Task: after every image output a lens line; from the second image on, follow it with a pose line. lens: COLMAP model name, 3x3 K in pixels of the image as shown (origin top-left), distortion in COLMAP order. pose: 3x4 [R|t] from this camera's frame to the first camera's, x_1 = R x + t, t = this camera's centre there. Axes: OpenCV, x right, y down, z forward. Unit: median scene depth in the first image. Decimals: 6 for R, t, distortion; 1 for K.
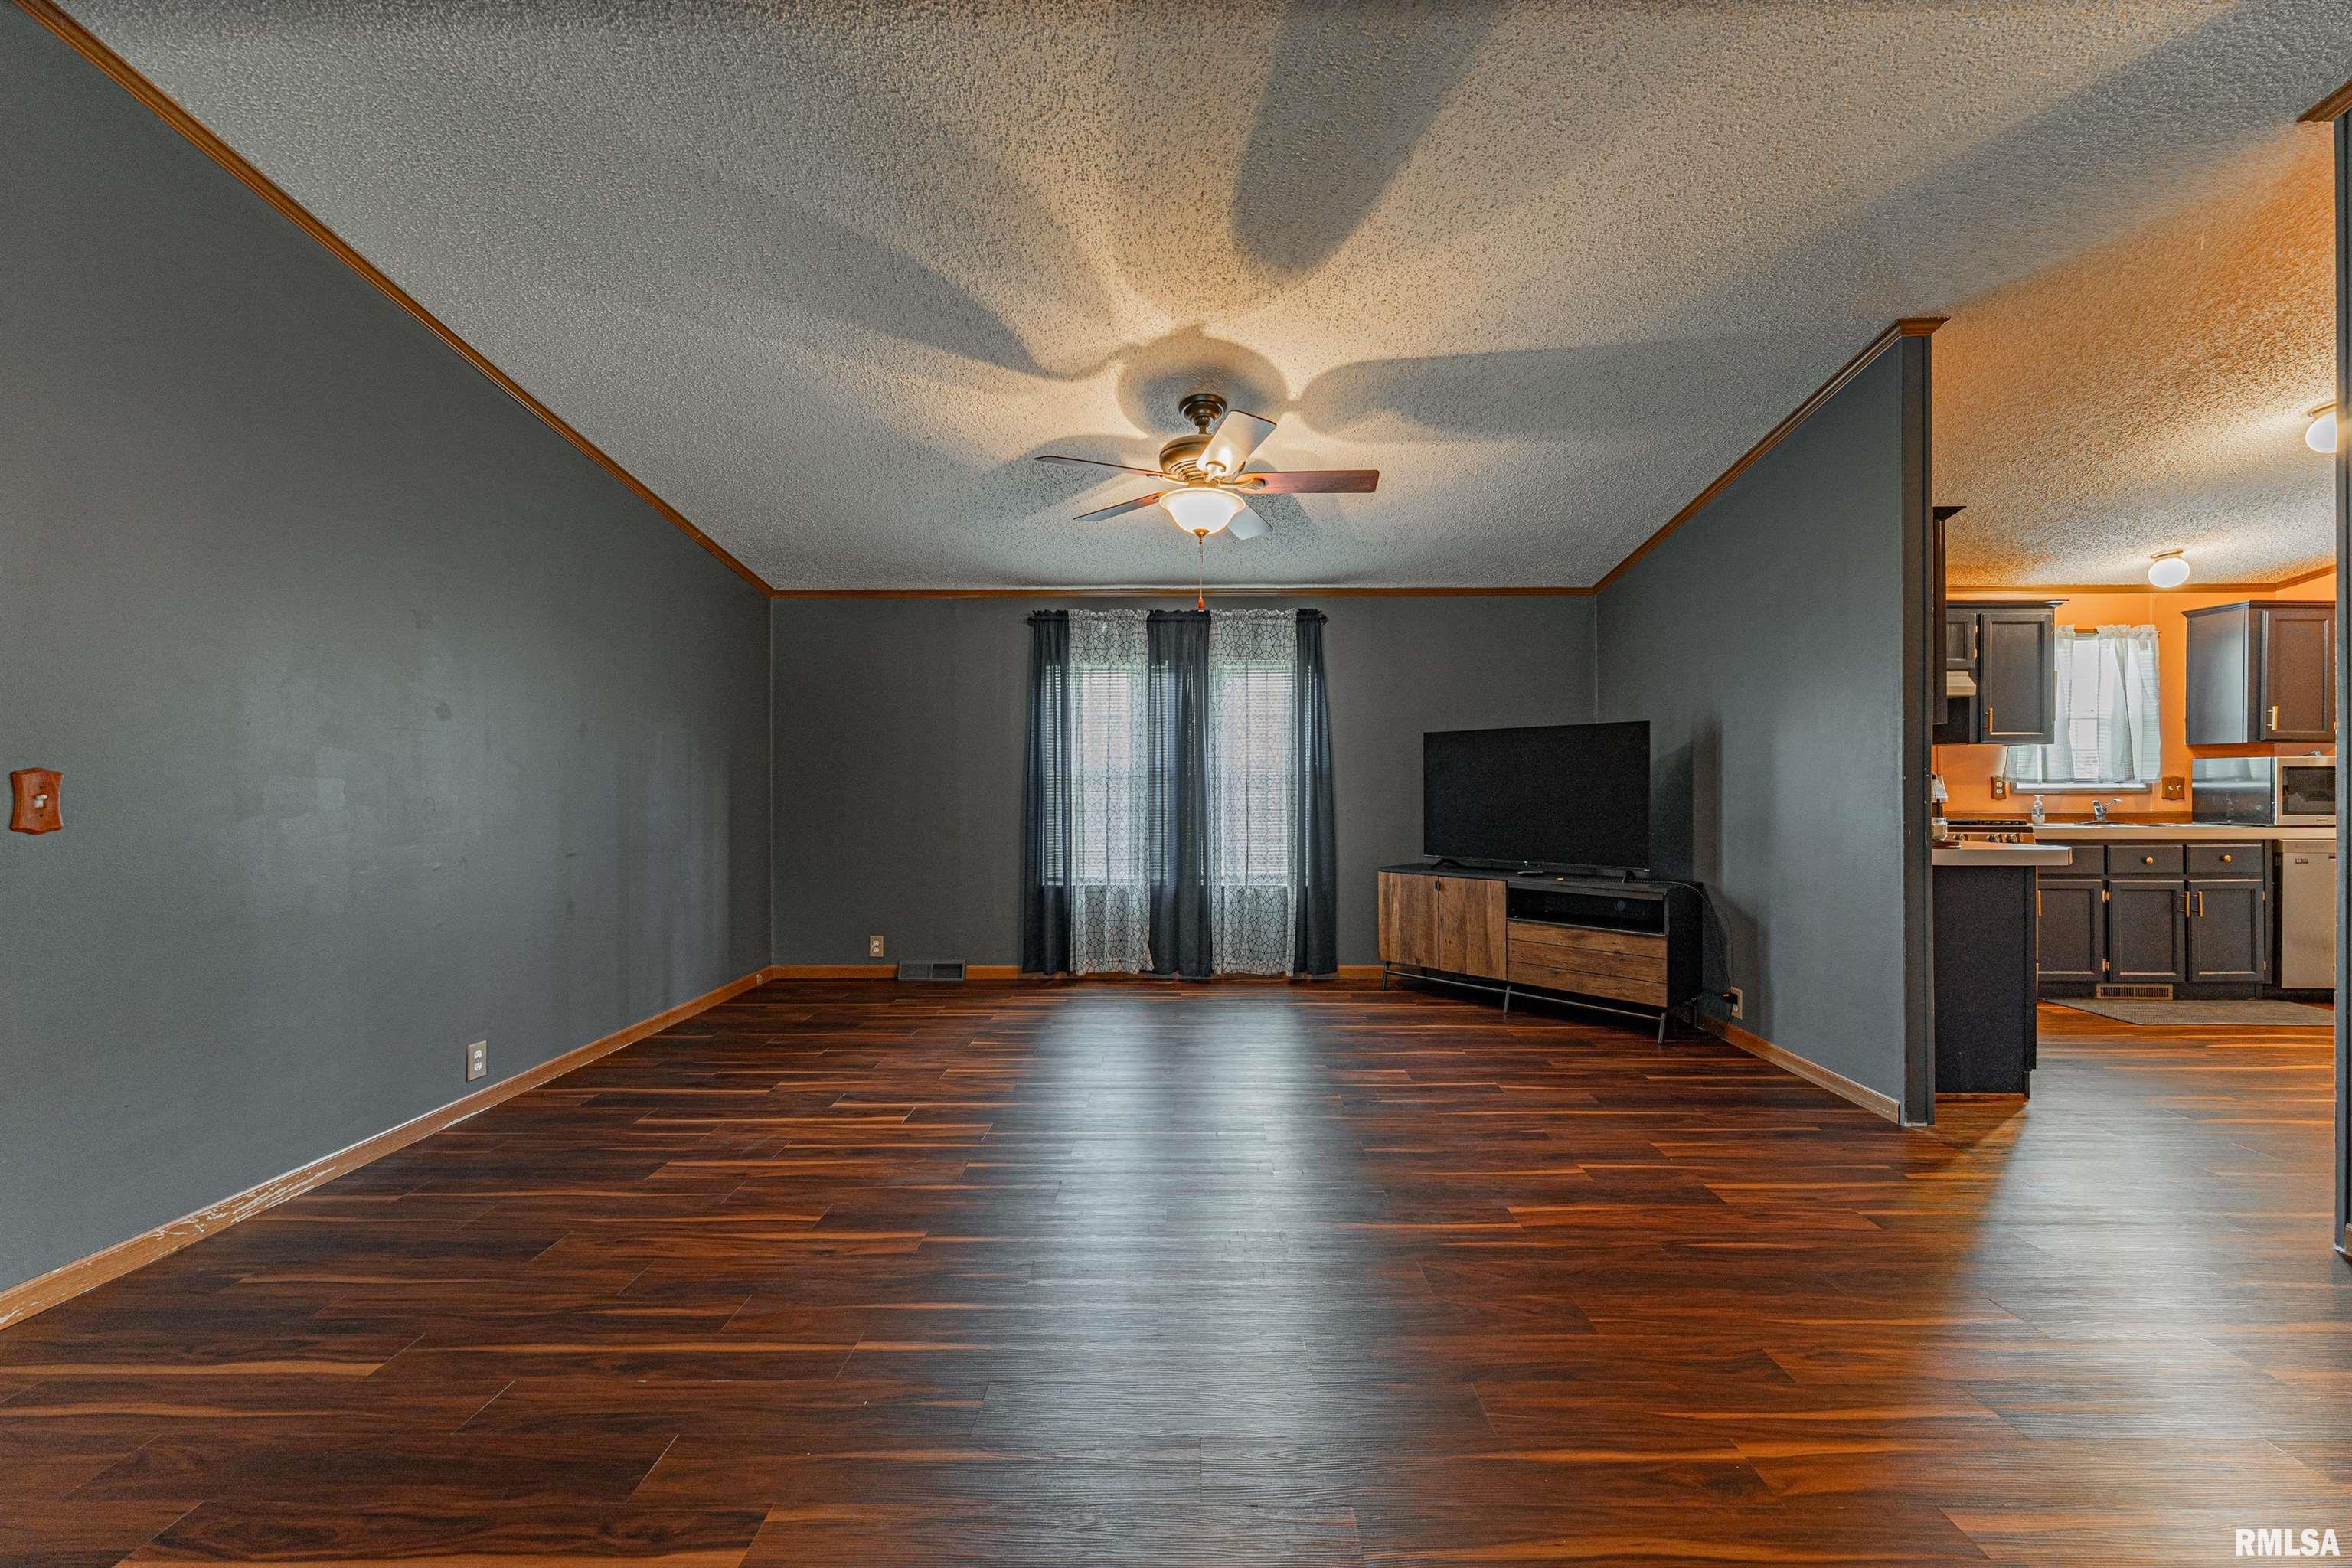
lens RADIAL K [[922.4, 0, 1173.5], [0, 922.4, 782.0], [0, 0, 1]] dist [0.001671, -0.000412]
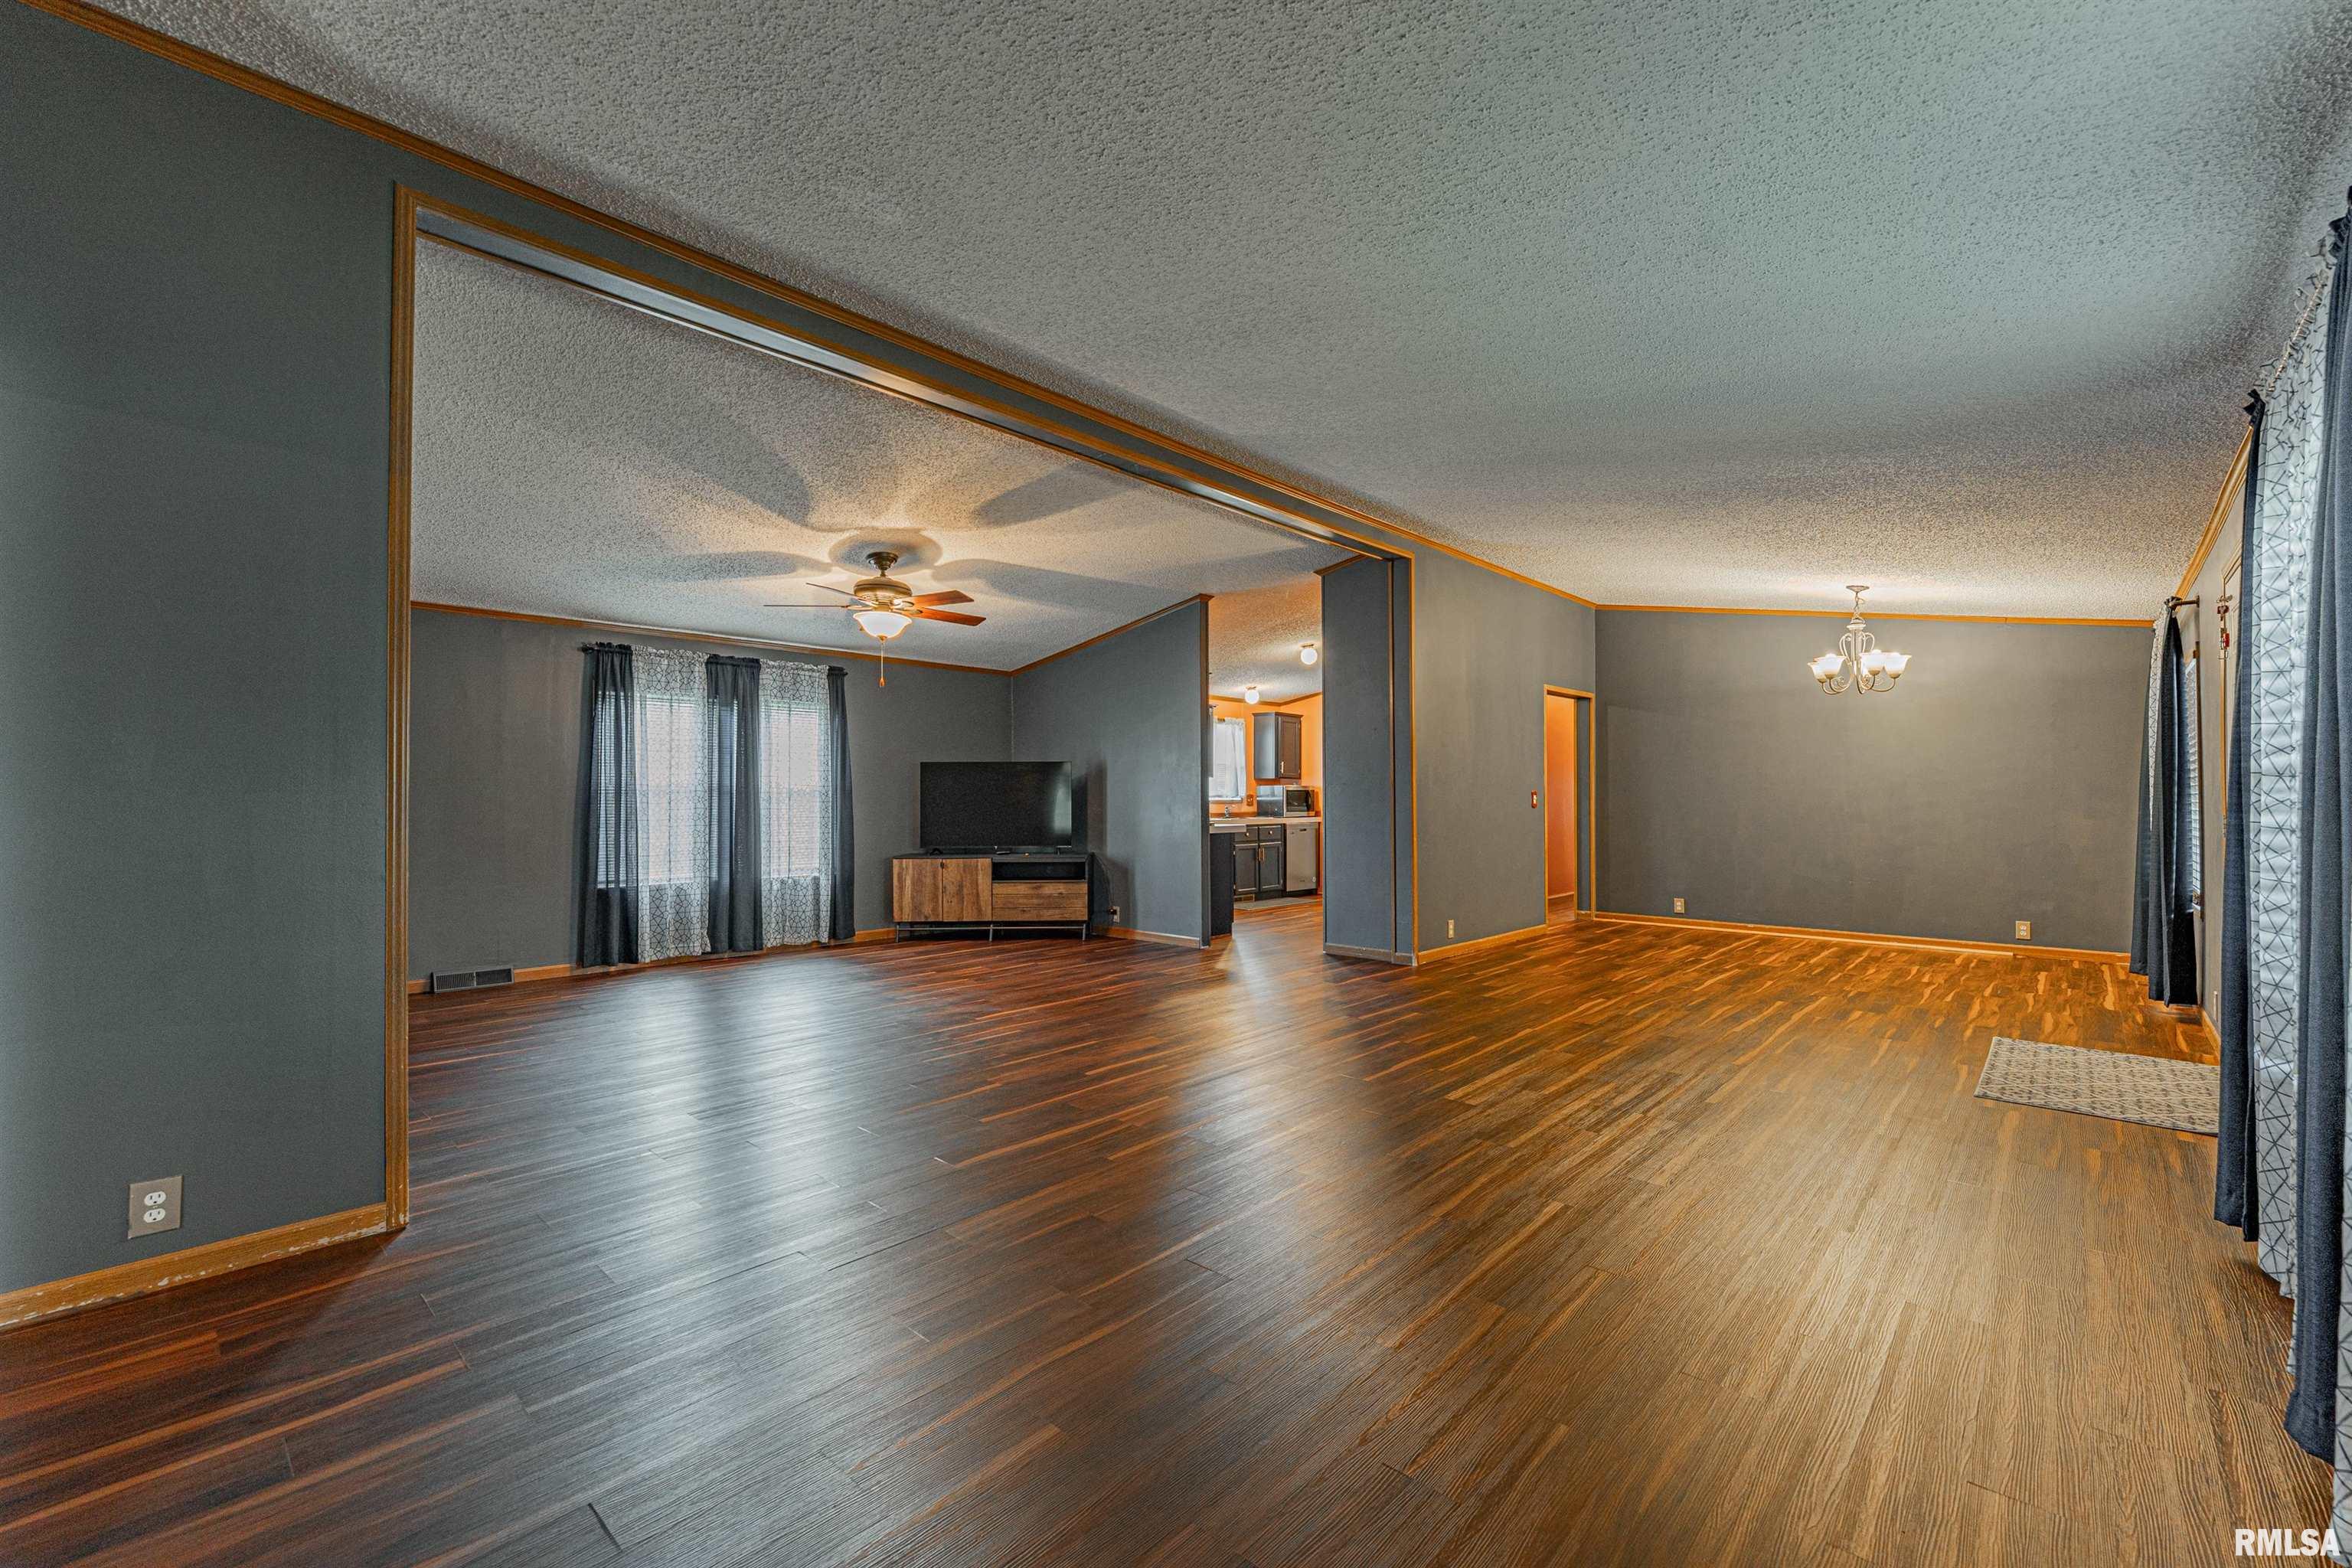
lens RADIAL K [[922.4, 0, 1188.4], [0, 922.4, 794.6], [0, 0, 1]] dist [0.001671, -0.000412]
pose [[0.688479, 0.003570, 0.725248, -0.503627], [-0.001603, 0.999993, -0.003401, 0.001371], [-0.725255, 0.001179, 0.688479, -0.310927]]
